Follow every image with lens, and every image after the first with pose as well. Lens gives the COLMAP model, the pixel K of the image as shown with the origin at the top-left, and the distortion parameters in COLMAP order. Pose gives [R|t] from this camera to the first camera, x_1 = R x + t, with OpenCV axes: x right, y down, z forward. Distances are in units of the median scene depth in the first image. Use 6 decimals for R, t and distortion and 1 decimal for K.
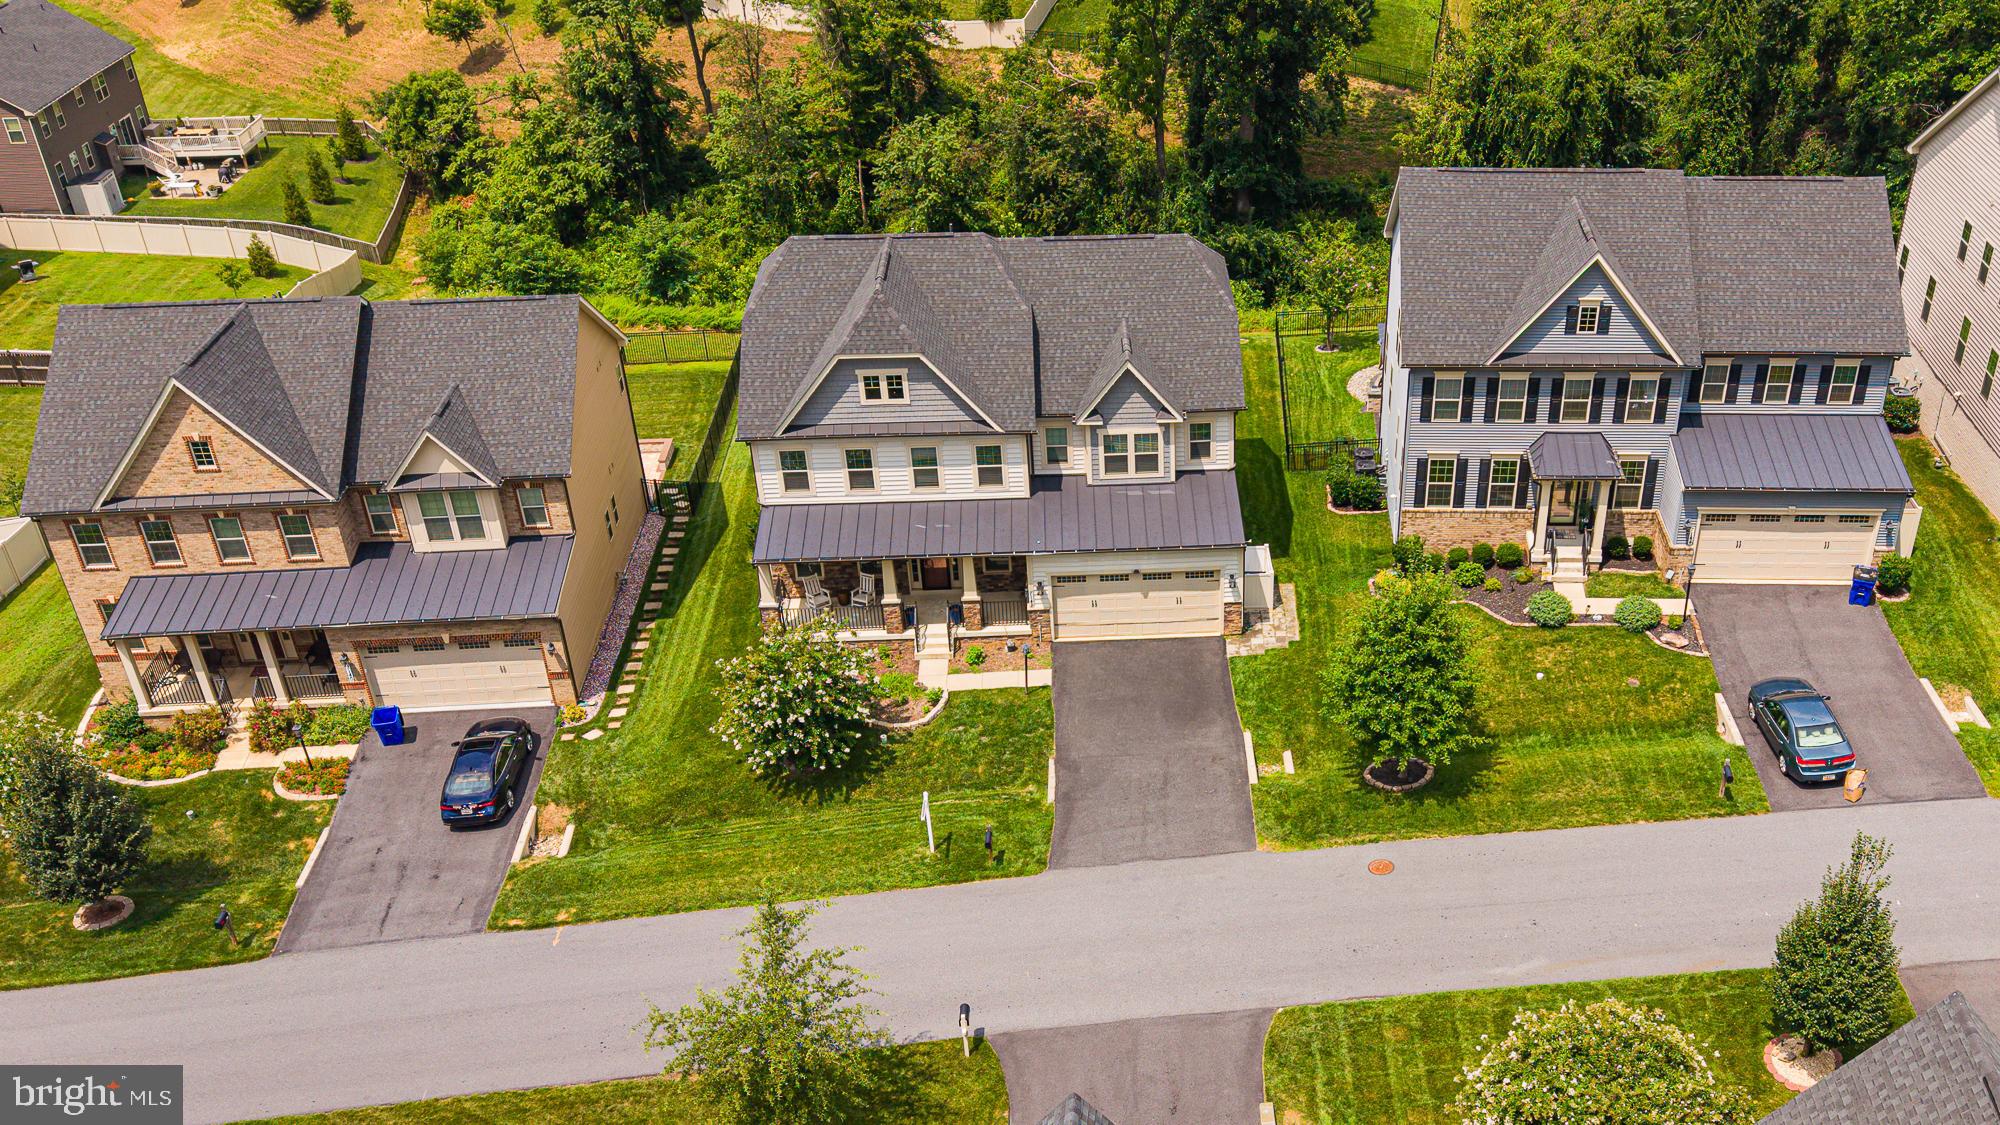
lens RADIAL K [[1759.7, 0, 1213.4], [0, 1759.7, 732.8], [0, 0, 1]] dist [0.093386, -0.171623]
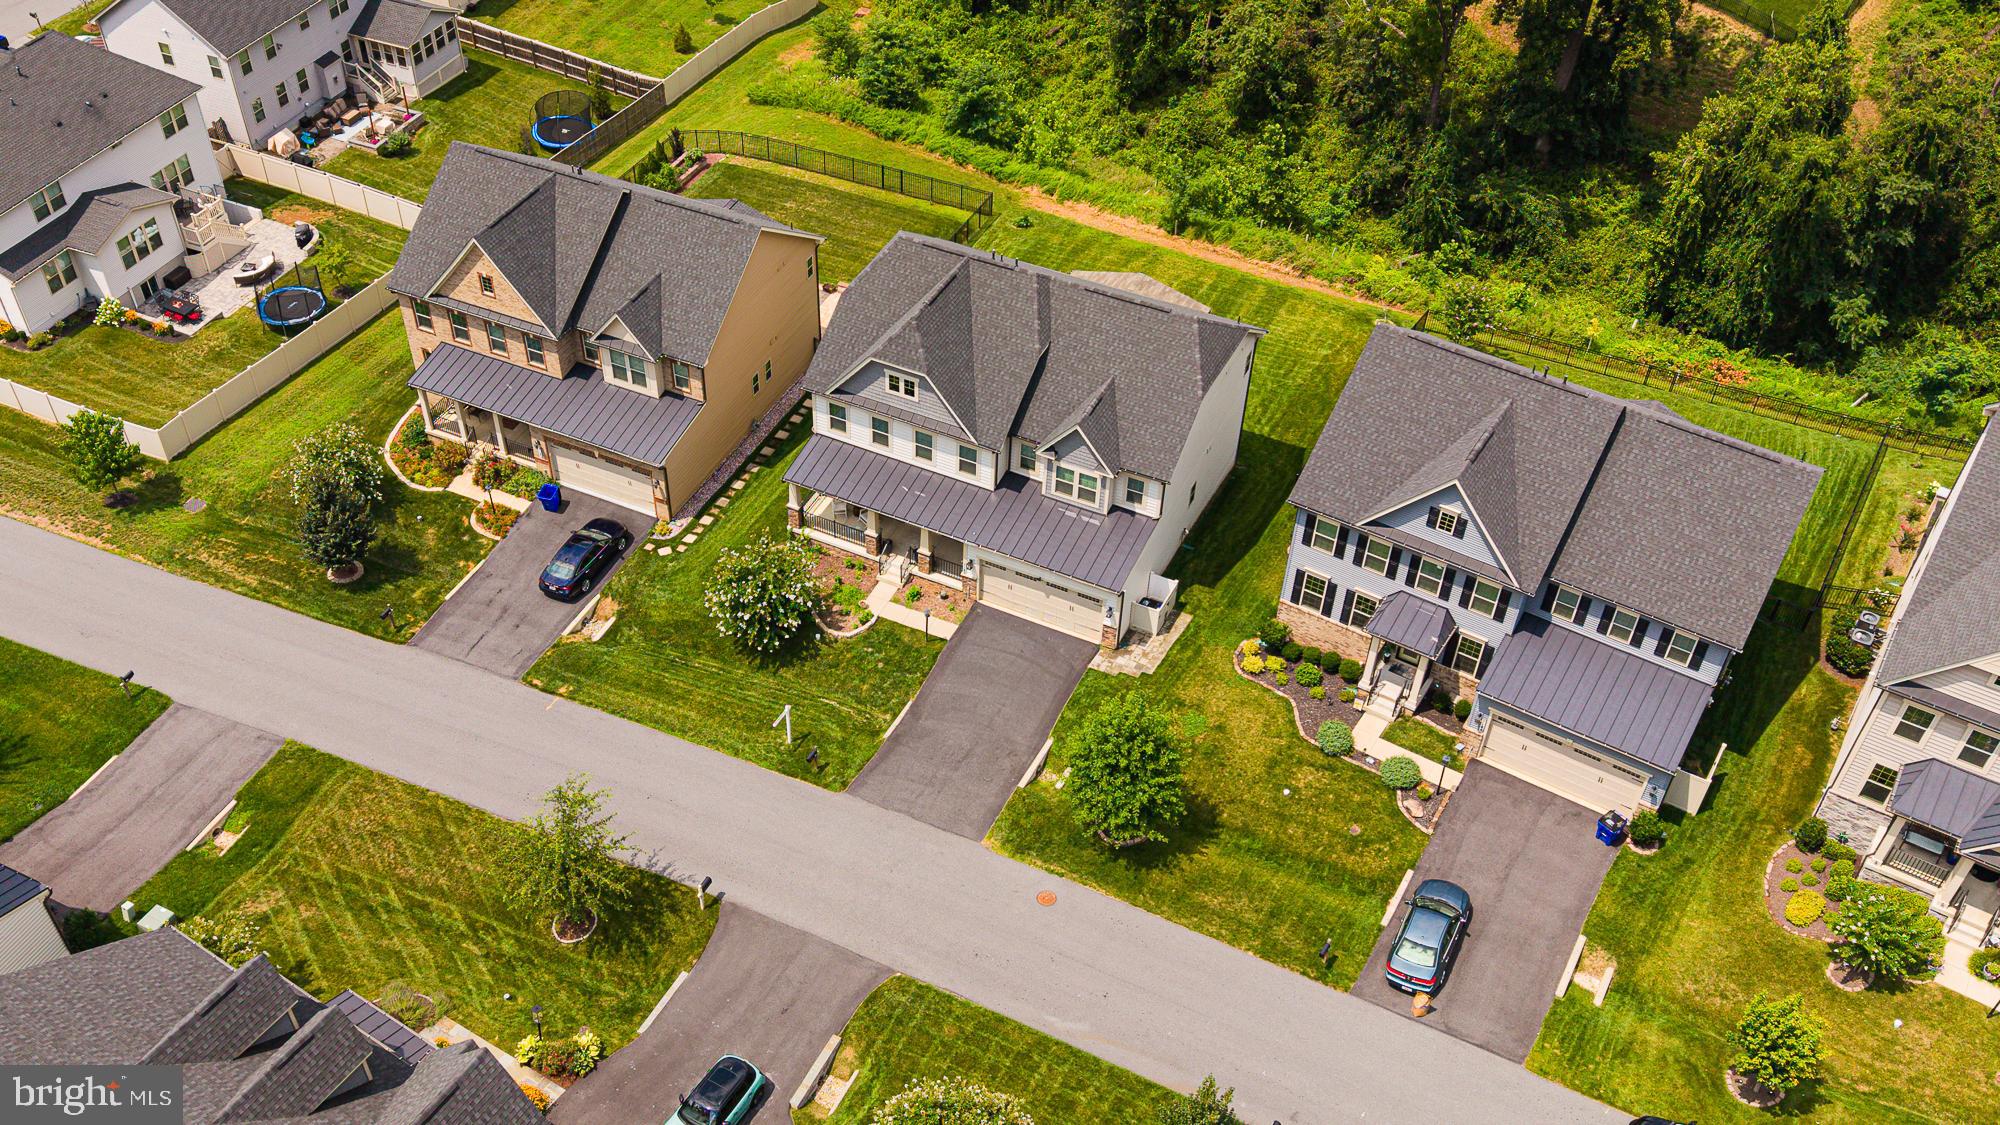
lens RADIAL K [[1746.3, 0, 933.6], [0, 1746.3, 614.0], [0, 0, 1]] dist [0.124045, -0.289928]
pose [[0.852715, 0.367757, -0.370987, 0.367518], [-0.297120, 0.925575, 0.234585, -0.342269], [0.429647, -0.089806, 0.898520, -0.162336]]
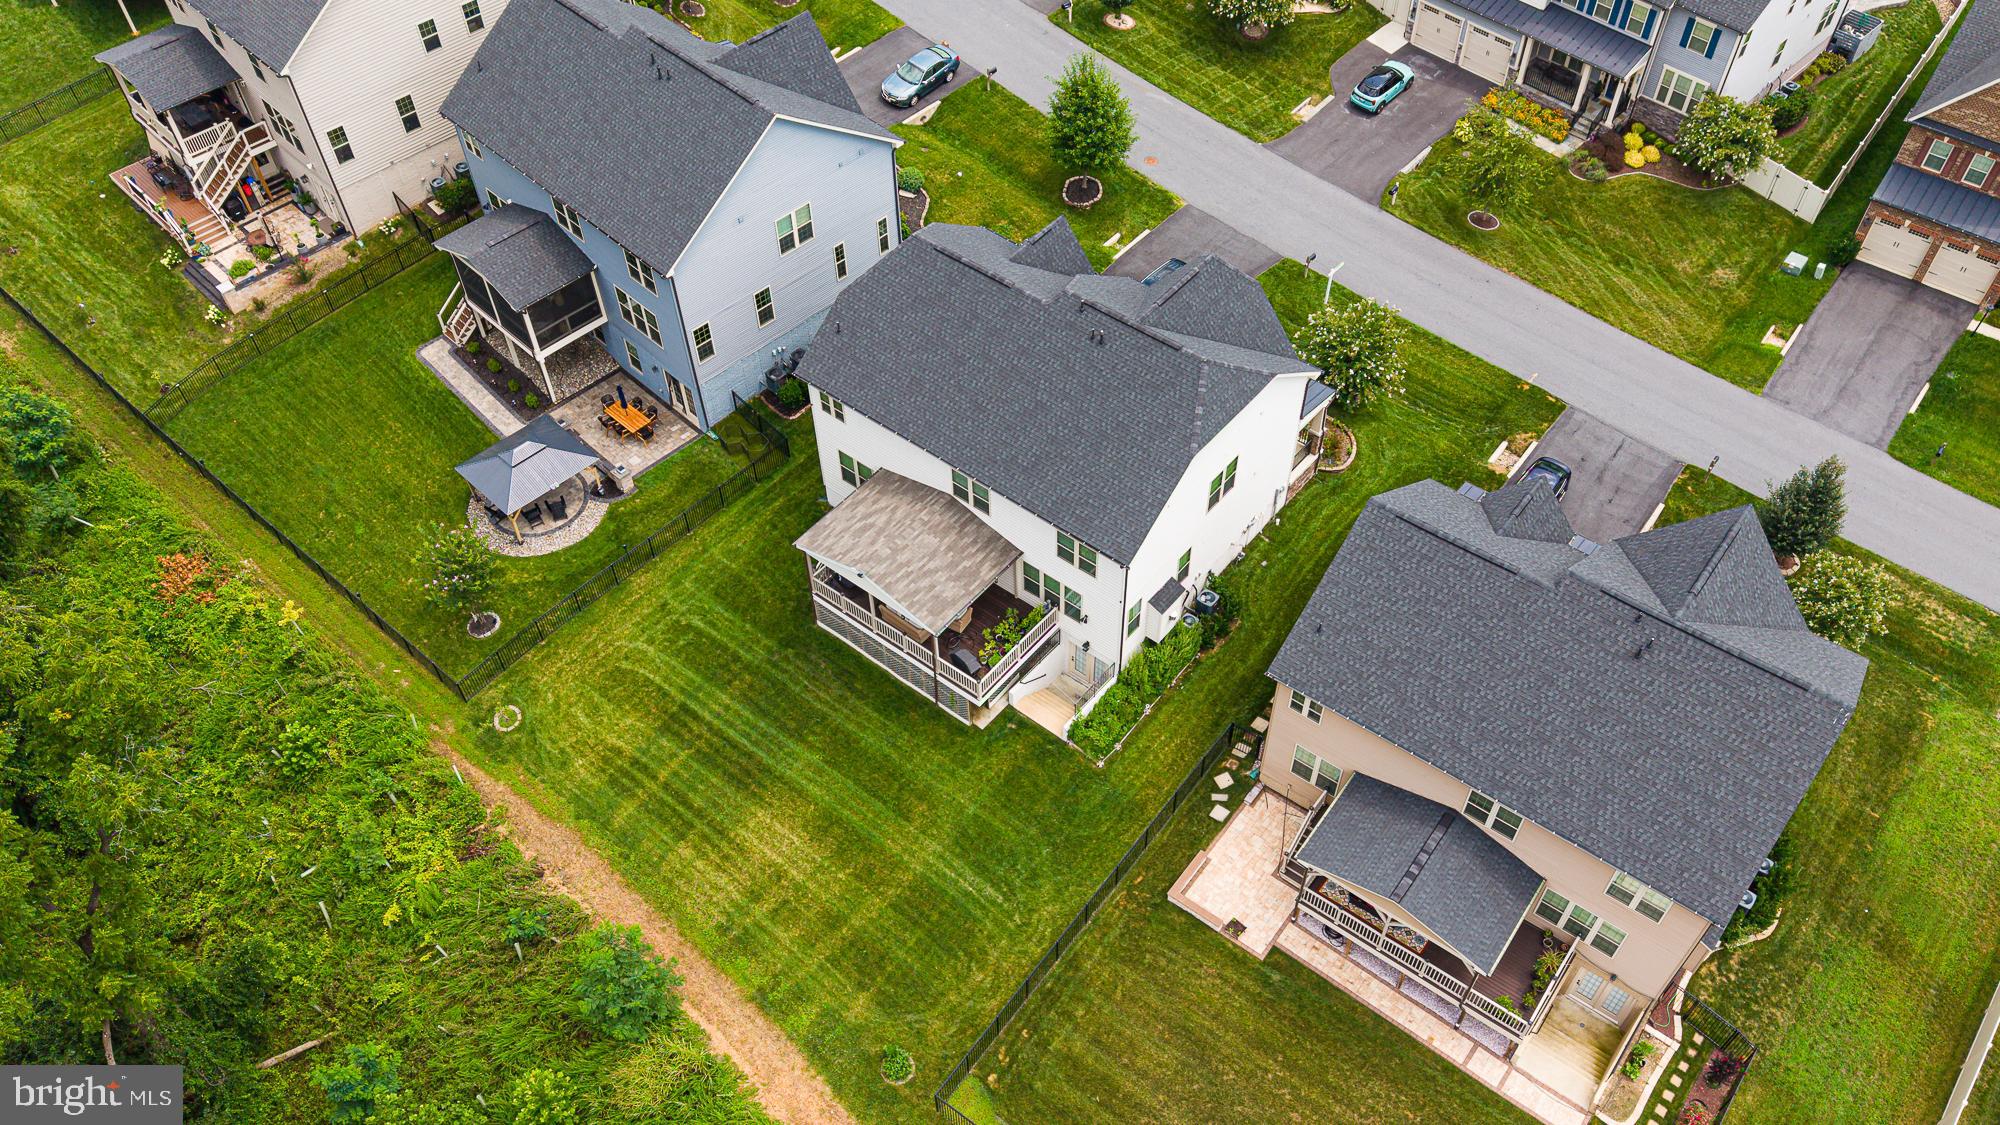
lens RADIAL K [[1506.6, 0, 995.2], [0, 1506.6, 645.9], [0, 0, 1]] dist [0.051278, -0.076833]
pose [[-0.719875, -0.547361, 0.426821, -0.647615], [0.392065, 0.186774, 0.900778, -1.150690], [-0.572769, 0.815789, 0.080147, 1.186250]]
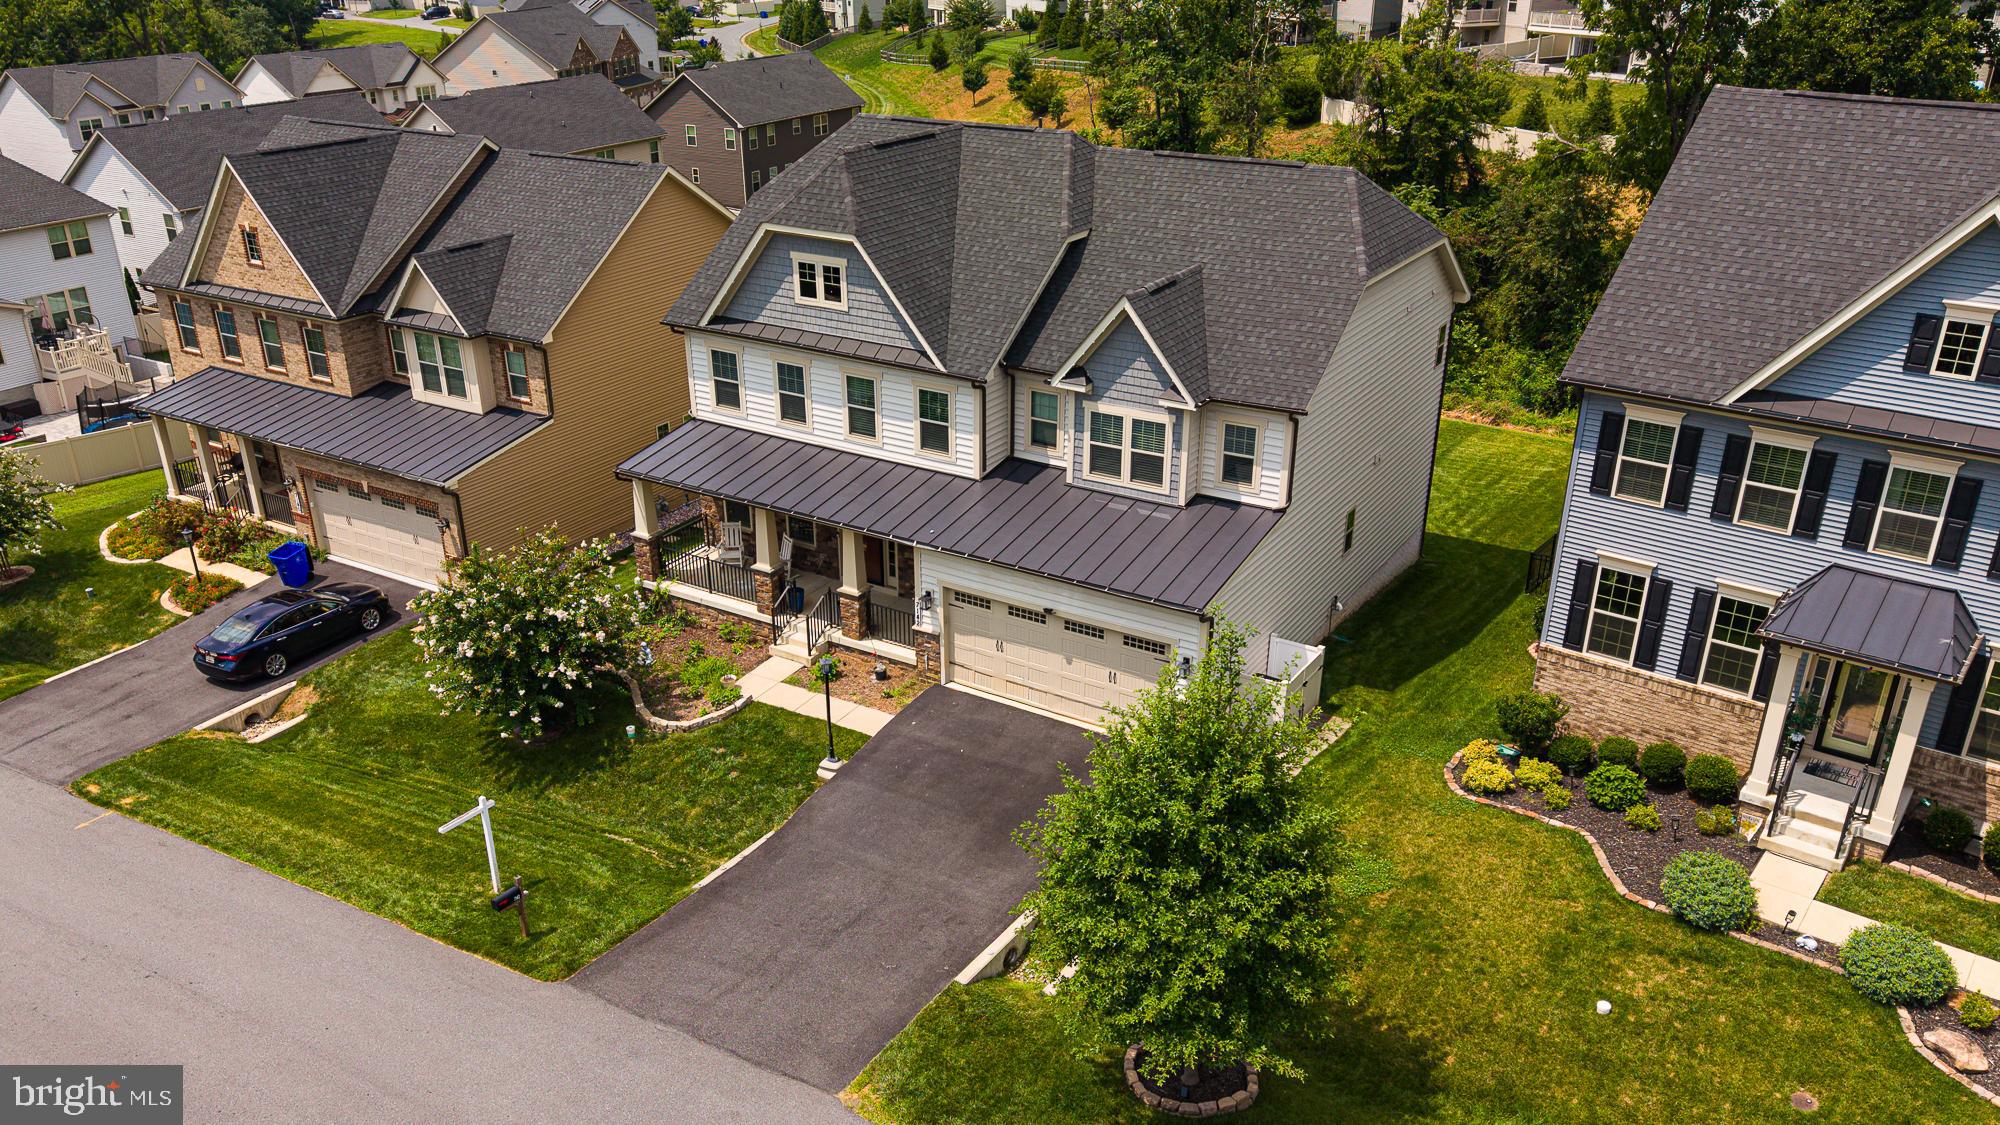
lens RADIAL K [[1506.6, 0, 995.2], [0, 1506.6, 645.9], [0, 0, 1]] dist [0.051278, -0.076833]
pose [[0.804641, 0.260391, -0.533619, 0.239026], [-0.330687, 0.942955, -0.038506, -0.052477], [0.493152, 0.207444, 0.844848, 0.529638]]
